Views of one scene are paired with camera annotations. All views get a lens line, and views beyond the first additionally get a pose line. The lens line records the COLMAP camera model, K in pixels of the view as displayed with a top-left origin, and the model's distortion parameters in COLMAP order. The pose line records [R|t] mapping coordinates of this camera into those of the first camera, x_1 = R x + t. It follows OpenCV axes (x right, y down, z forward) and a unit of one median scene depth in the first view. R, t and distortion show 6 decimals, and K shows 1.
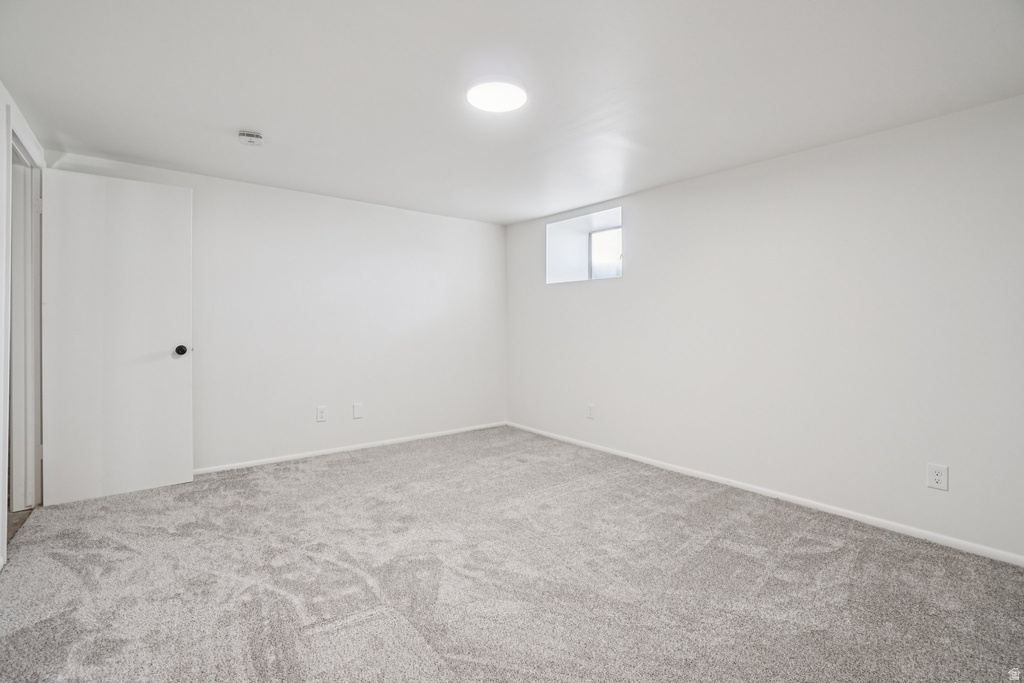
lens RADIAL K [[456.2, 0, 512.4], [0, 456.2, 329.4], [0, 0, 1]] dist [-0.038526, -0.000007]
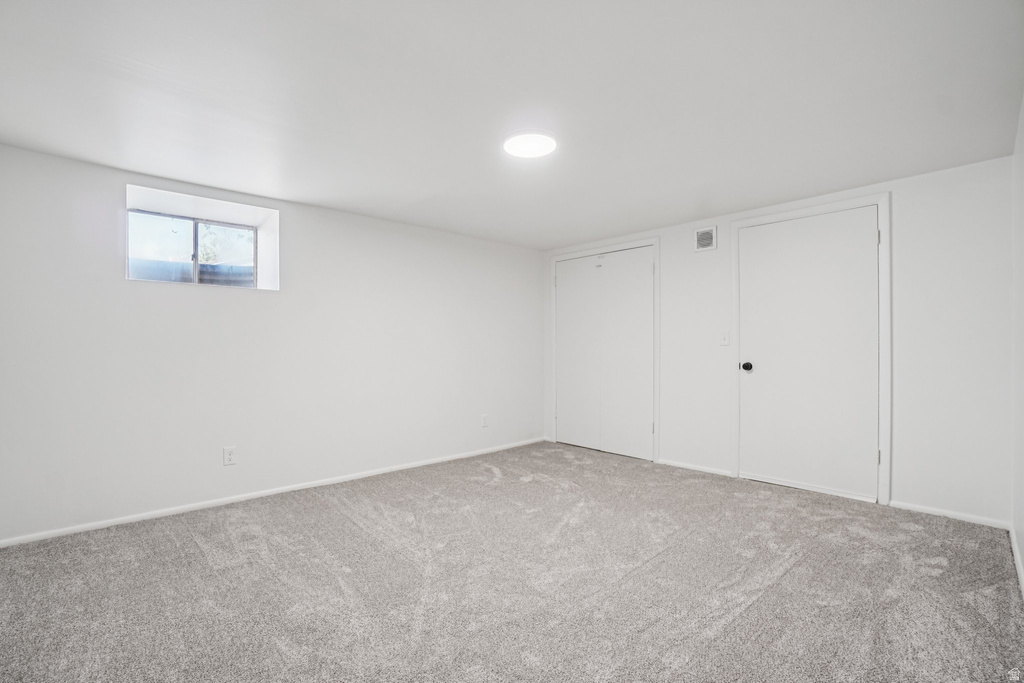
lens RADIAL K [[453.7, 0, 510.7], [0, 453.7, 342.7], [0, 0, 1]] dist [-0.013829, 0.000085]
pose [[-0.053181, -0.002457, 0.998582, -0.890599], [0.005095, 0.999983, 0.002732, -0.019954], [-0.998572, 0.005233, -0.053168, 0.806131]]
